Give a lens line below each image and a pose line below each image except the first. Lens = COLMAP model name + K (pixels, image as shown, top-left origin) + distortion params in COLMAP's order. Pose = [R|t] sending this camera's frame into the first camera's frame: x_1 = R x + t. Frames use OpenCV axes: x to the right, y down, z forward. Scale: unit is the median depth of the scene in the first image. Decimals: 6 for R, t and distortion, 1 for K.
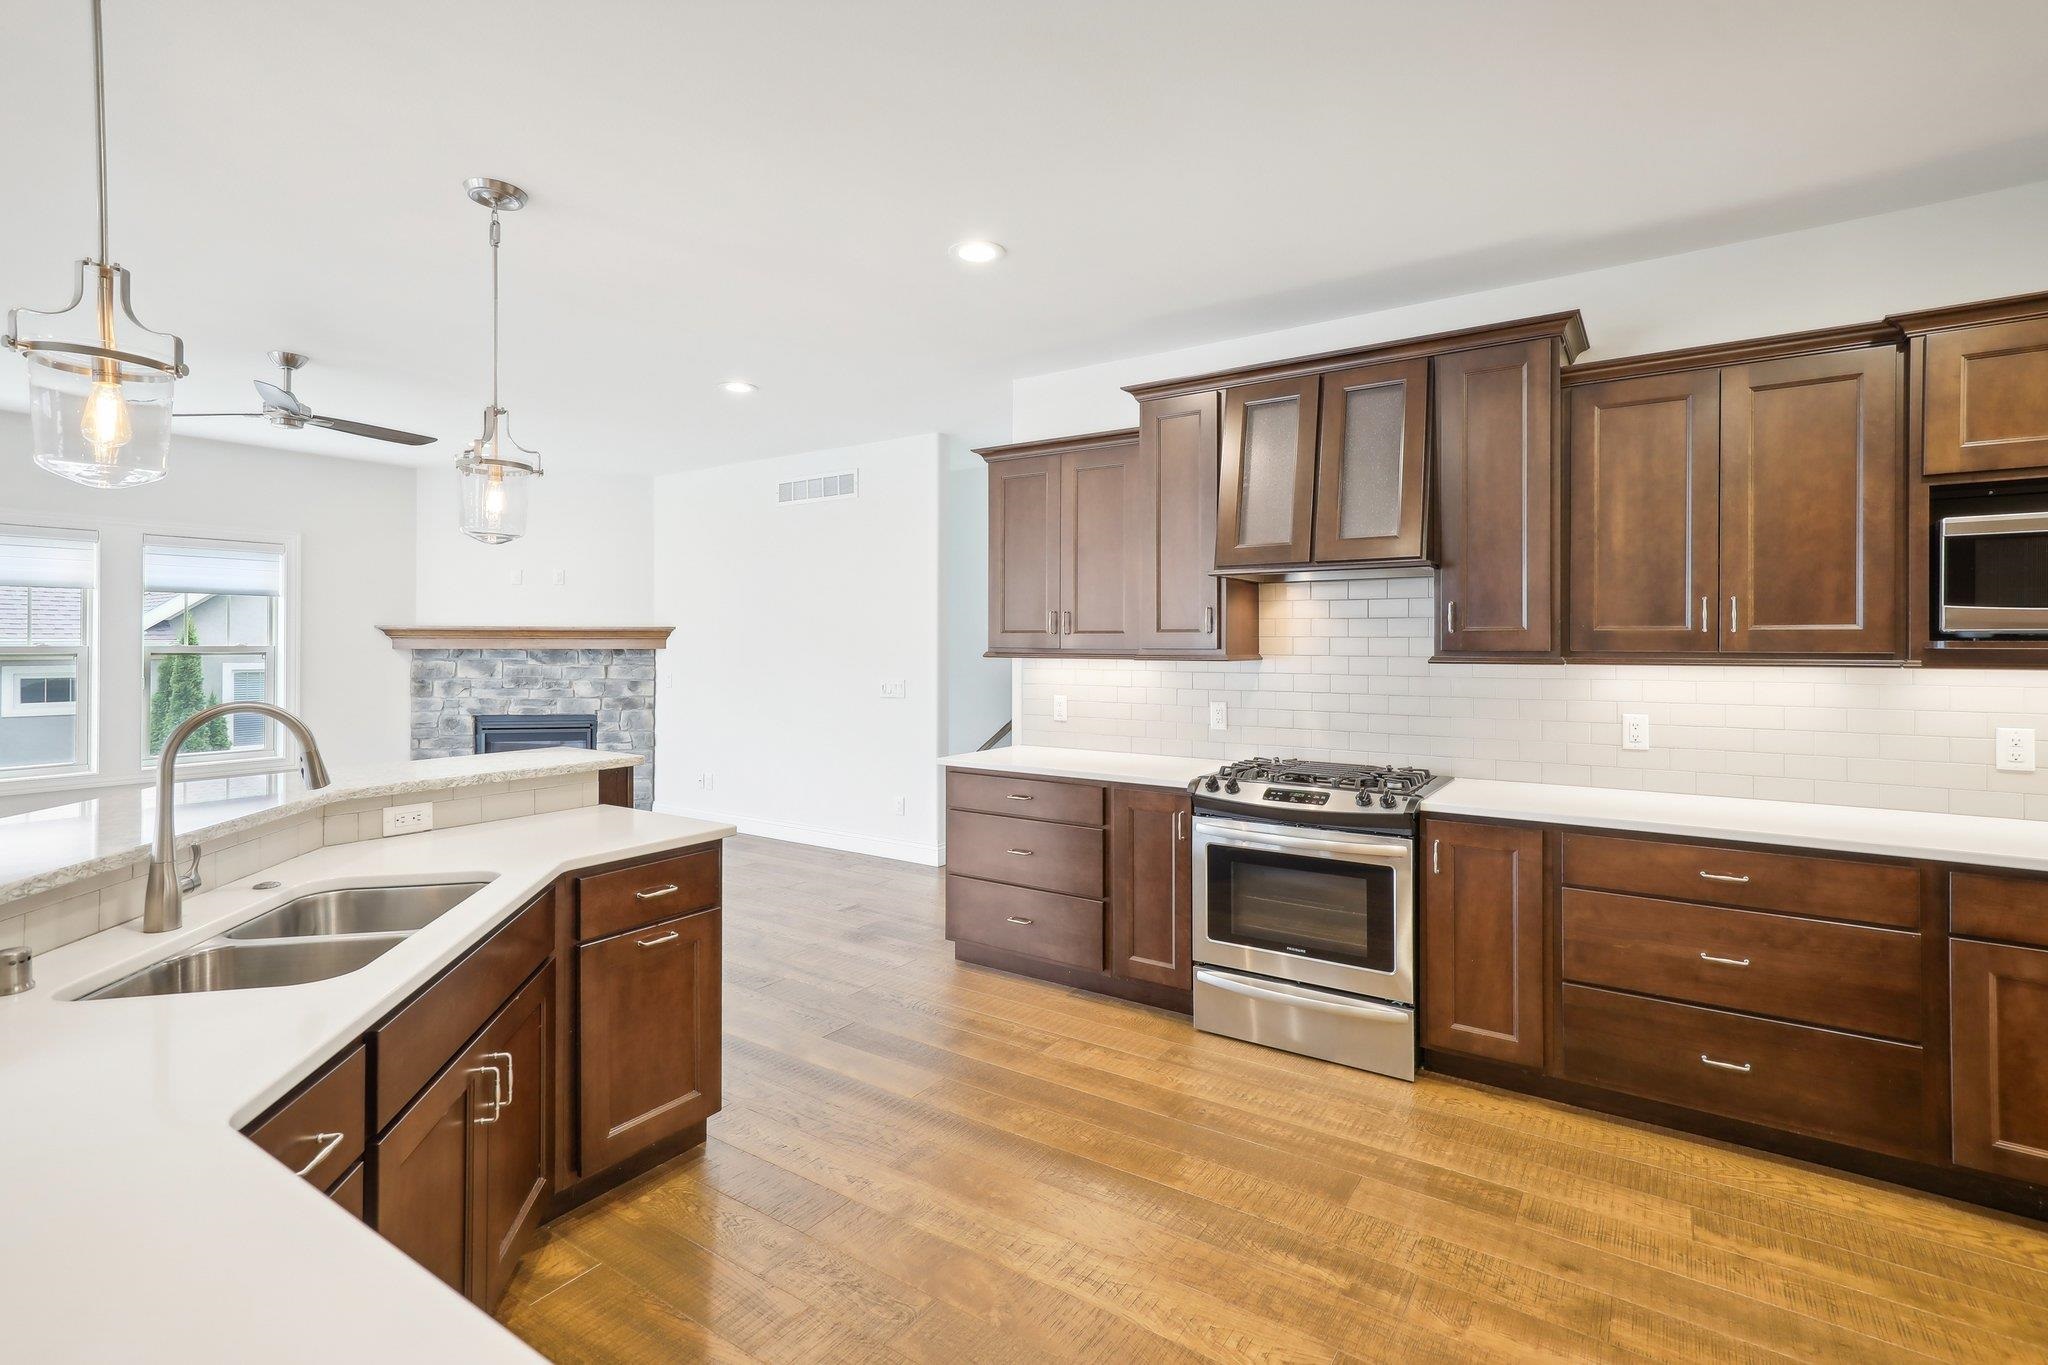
lens RADIAL K [[908.2, 0, 1055.9], [0, 908.2, 646.2], [0, 0, 1]] dist [-0.007363, -0.000232]
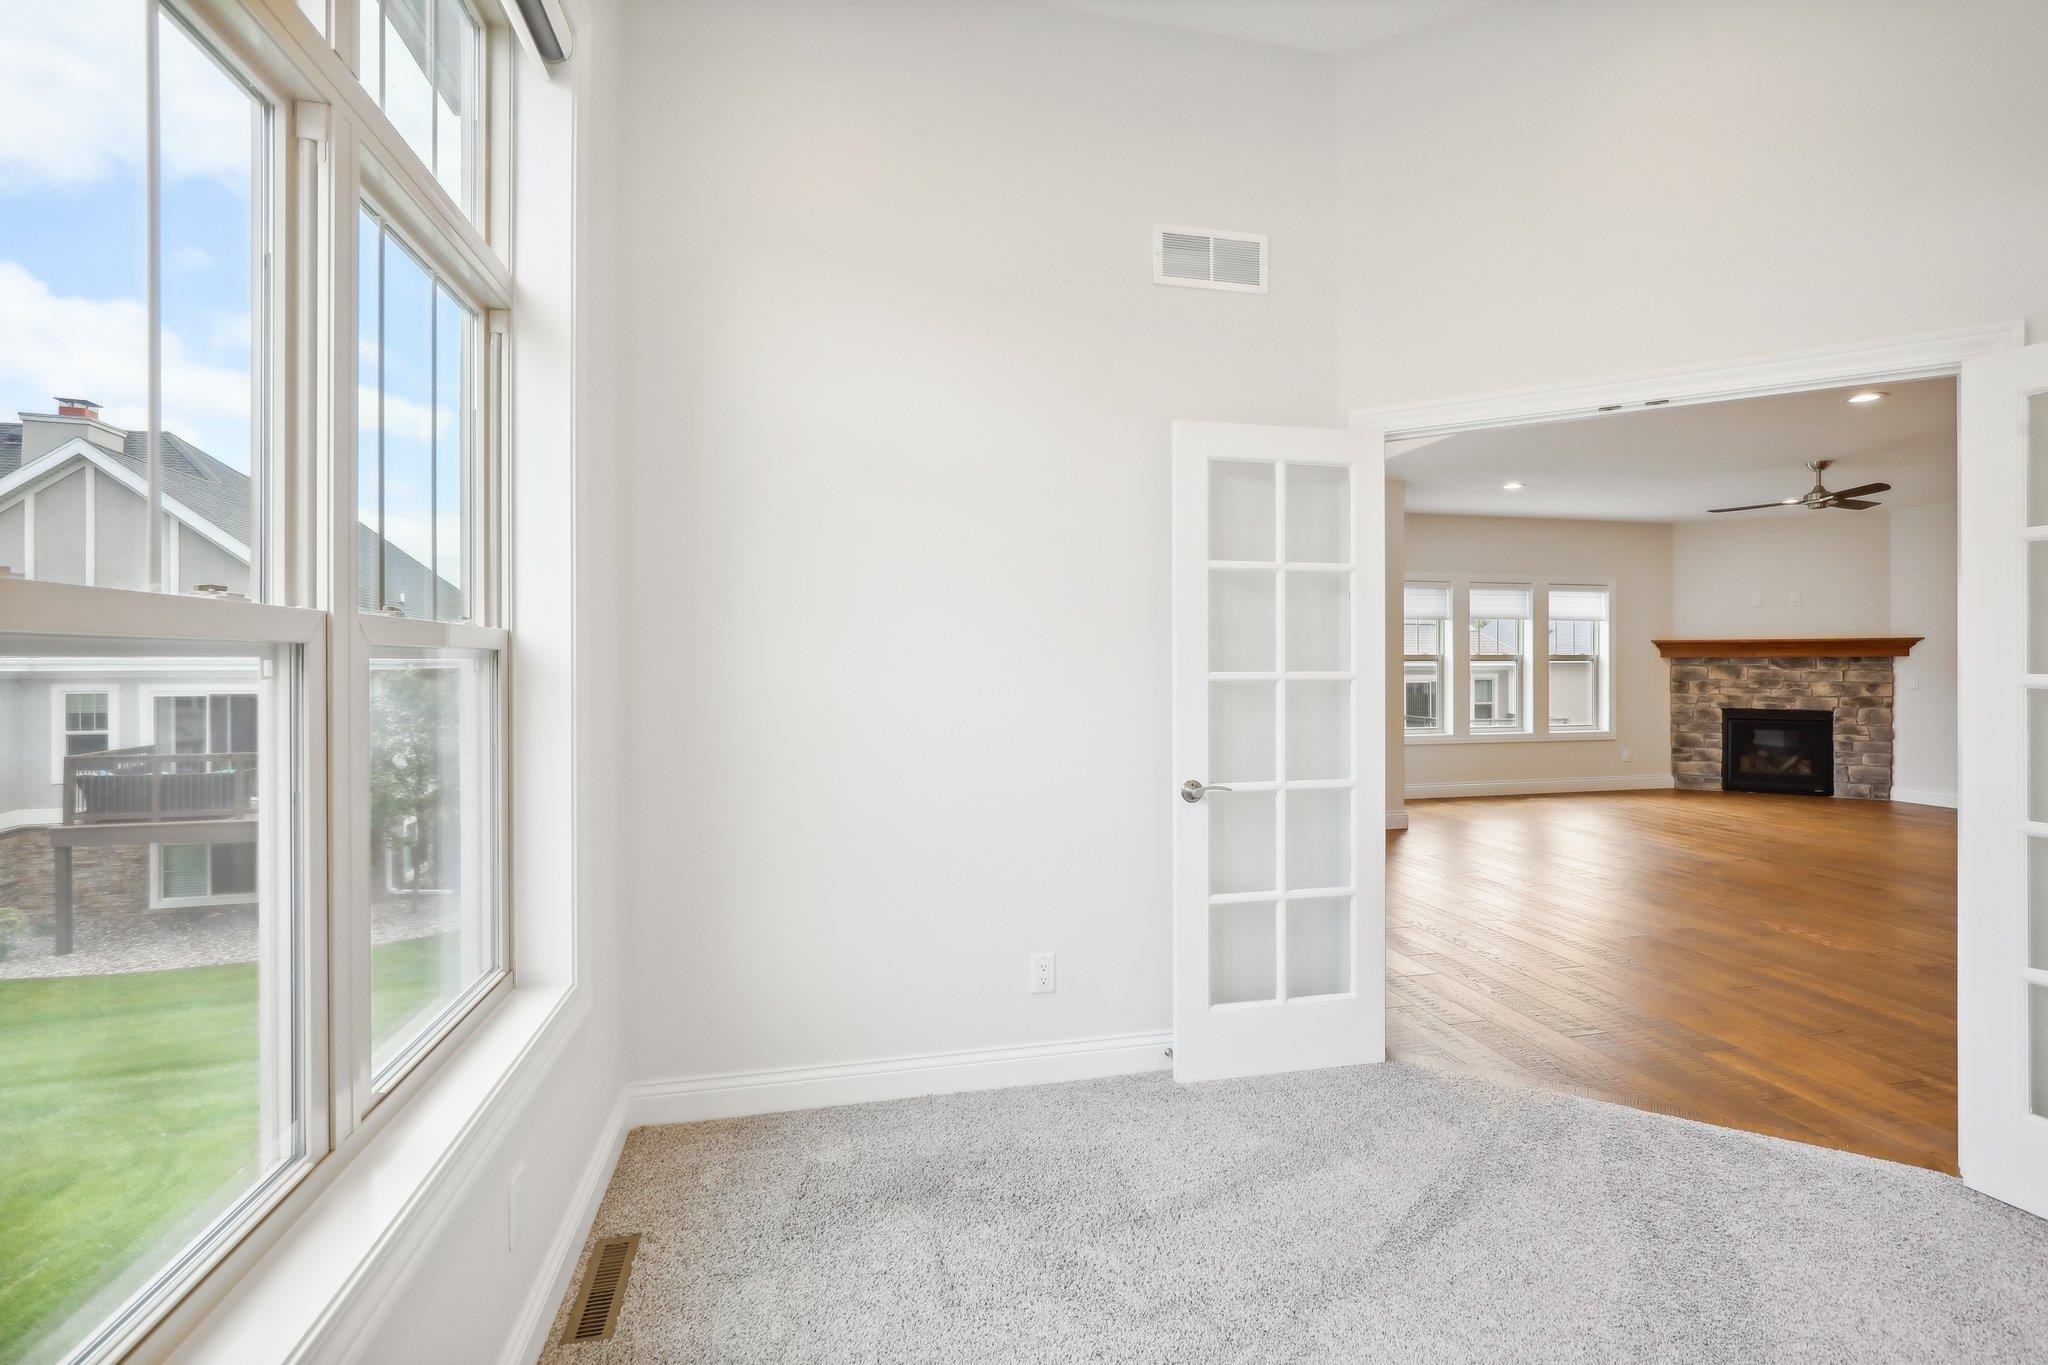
lens RADIAL K [[908.2, 0, 1033.4], [0, 908.2, 673.1], [0, 0, 1]] dist [-0.007363, -0.000232]
pose [[0.749906, 0.008838, -0.661485, -0.523439], [0.005731, 0.999786, 0.019855, -0.005154], [0.661520, -0.018681, 0.749695, -0.624613]]
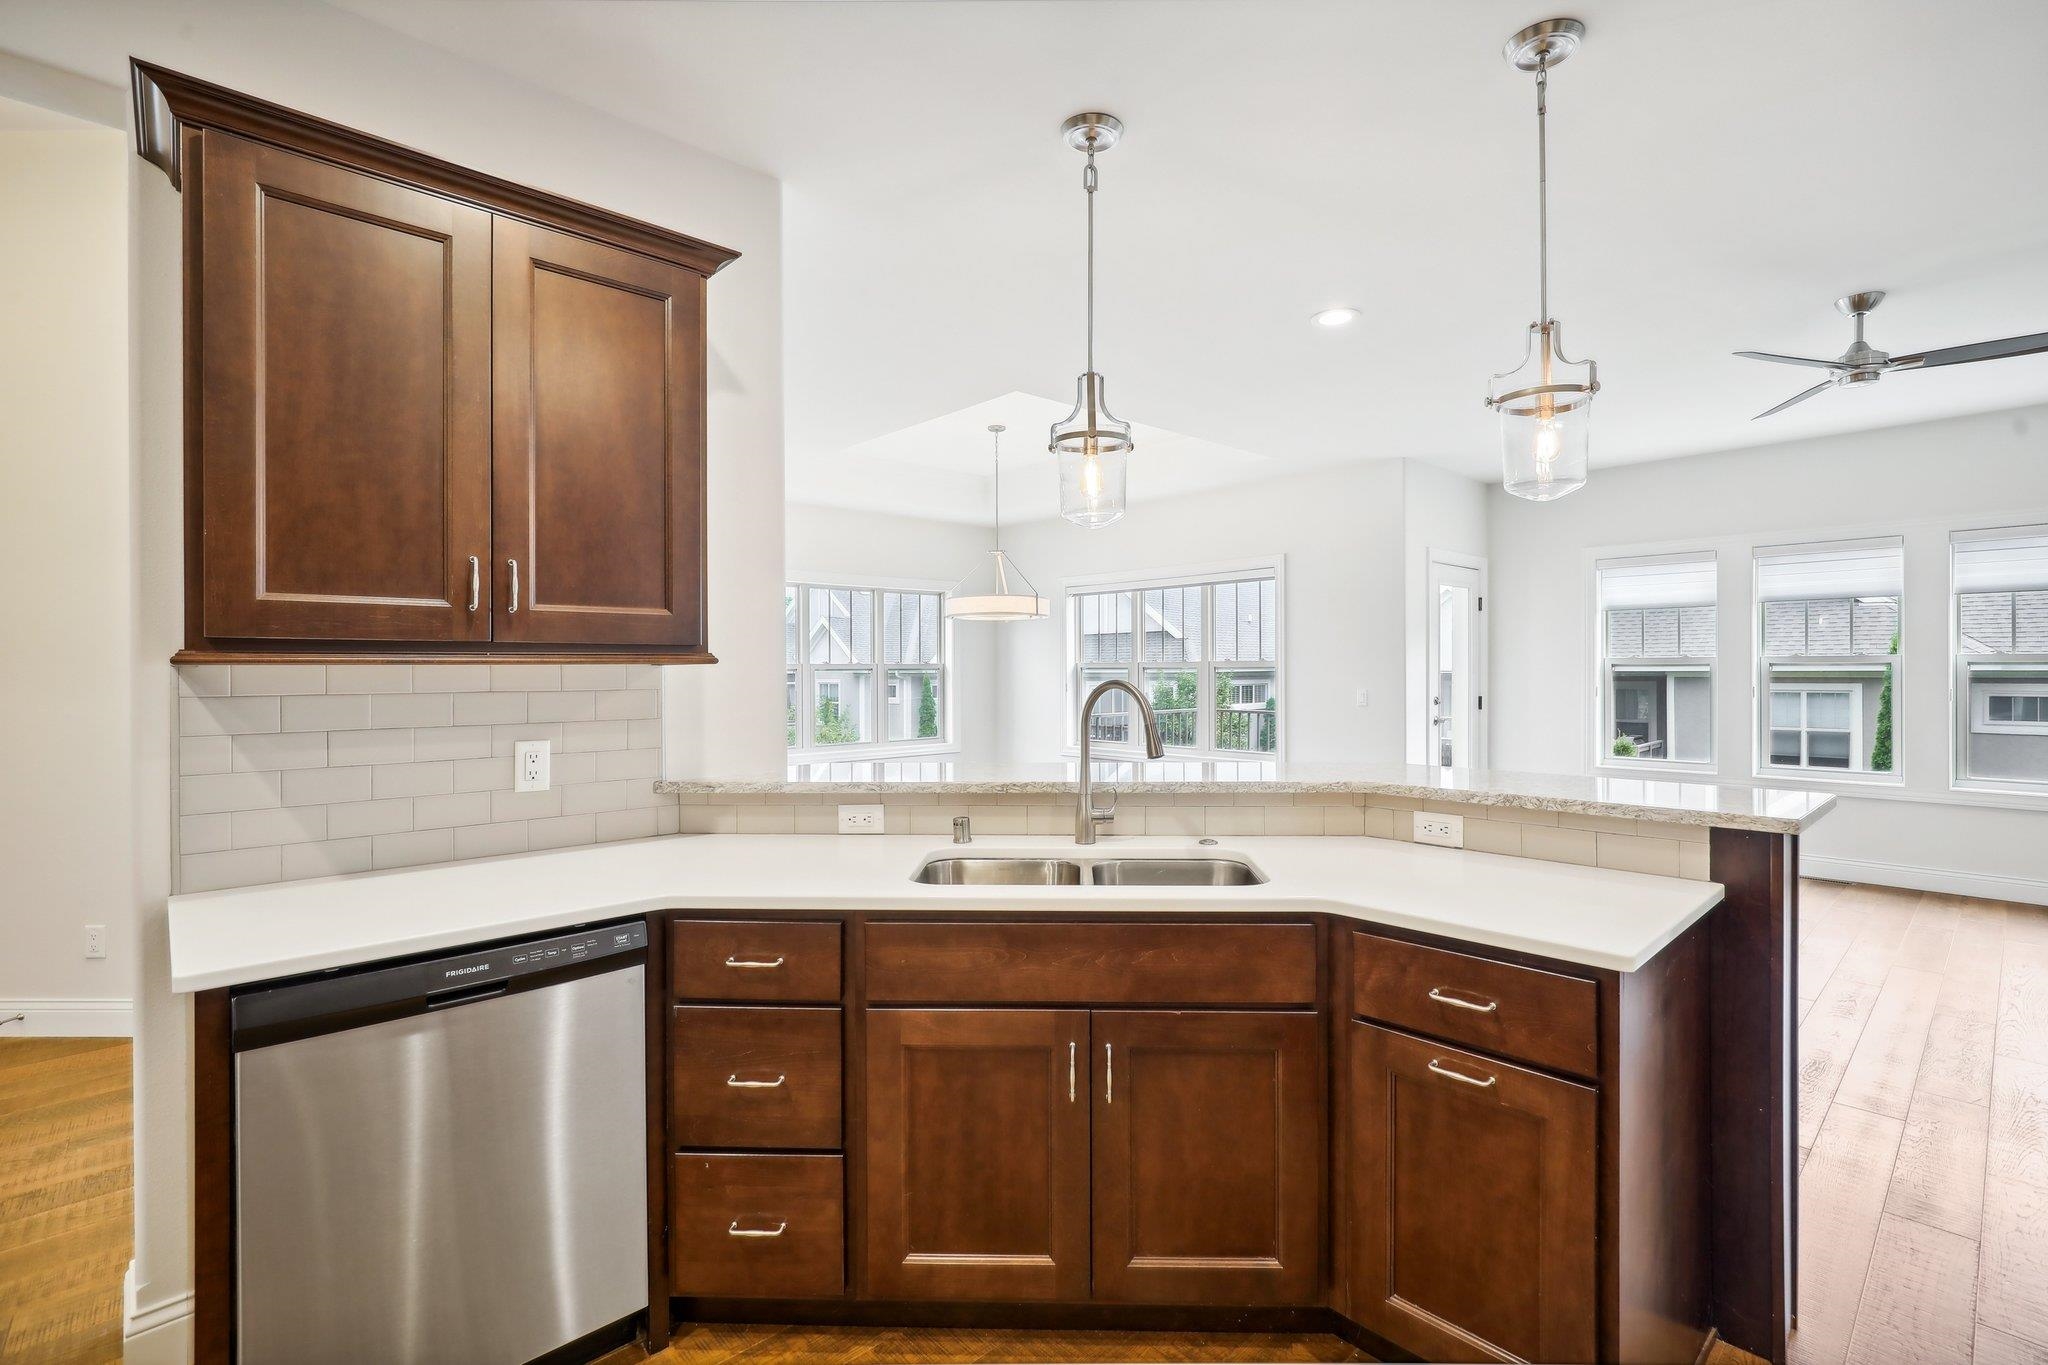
lens RADIAL K [[908.2, 0, 1027.7], [0, 908.2, 673.0], [0, 0, 1]] dist [-0.007363, -0.000232]
pose [[-0.222481, 0.007639, -0.974907, 0.084221], [0.003352, 0.999969, 0.007070, 0.009512], [0.974931, -0.001695, -0.222500, 0.269420]]
